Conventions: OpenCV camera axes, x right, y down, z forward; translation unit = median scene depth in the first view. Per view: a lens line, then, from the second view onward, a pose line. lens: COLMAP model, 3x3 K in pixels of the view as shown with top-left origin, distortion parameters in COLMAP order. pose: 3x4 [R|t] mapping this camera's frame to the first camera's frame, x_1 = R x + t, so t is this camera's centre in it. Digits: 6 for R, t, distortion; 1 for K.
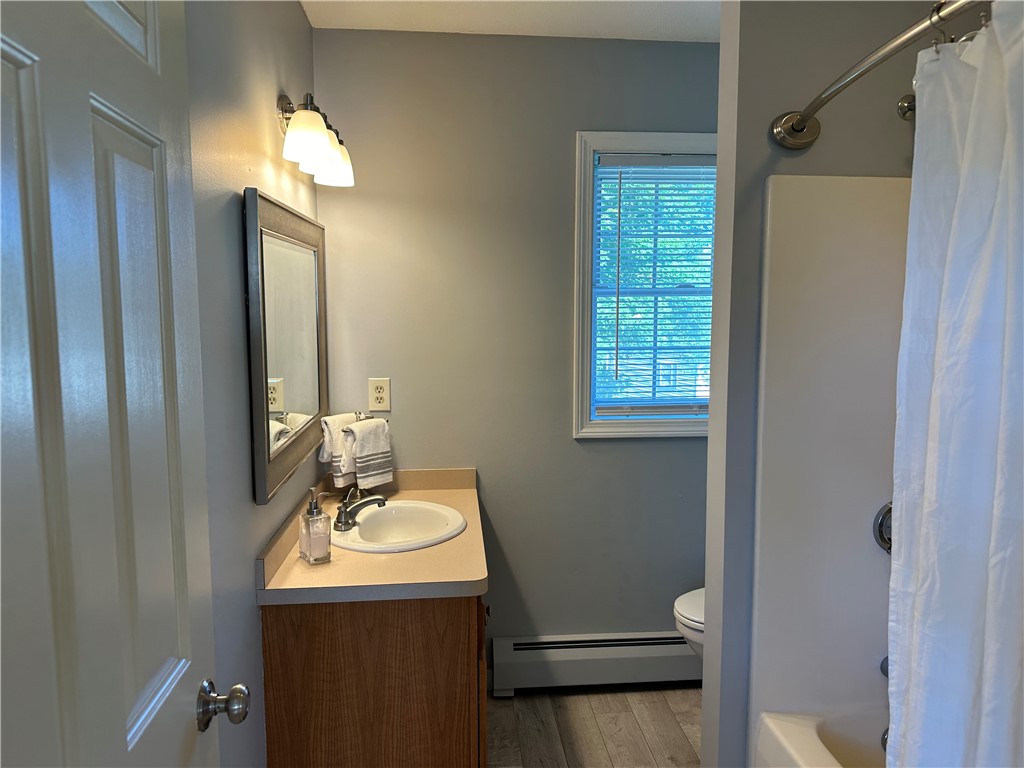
lens RADIAL K [[711.6, 0, 512.0], [0, 711.6, 384.0], [0, 0, 1]] dist [0.080228, -0.107595]
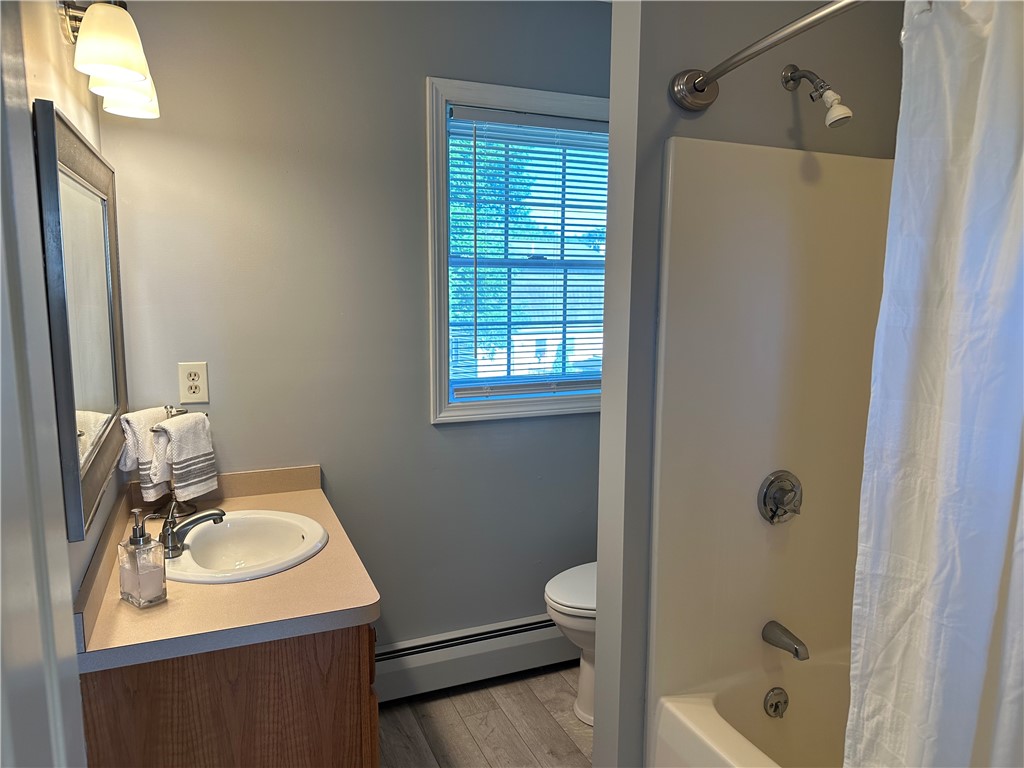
lens RADIAL K [[720.2, 0, 512.3], [0, 720.2, 392.1], [0, 0, 1]] dist [0.063050, -0.074329]
pose [[0.952765, -0.037836, 0.301344, -0.108313], [0.024097, 0.998499, 0.049180, -0.008319], [-0.302752, -0.039596, 0.952246, 0.121105]]
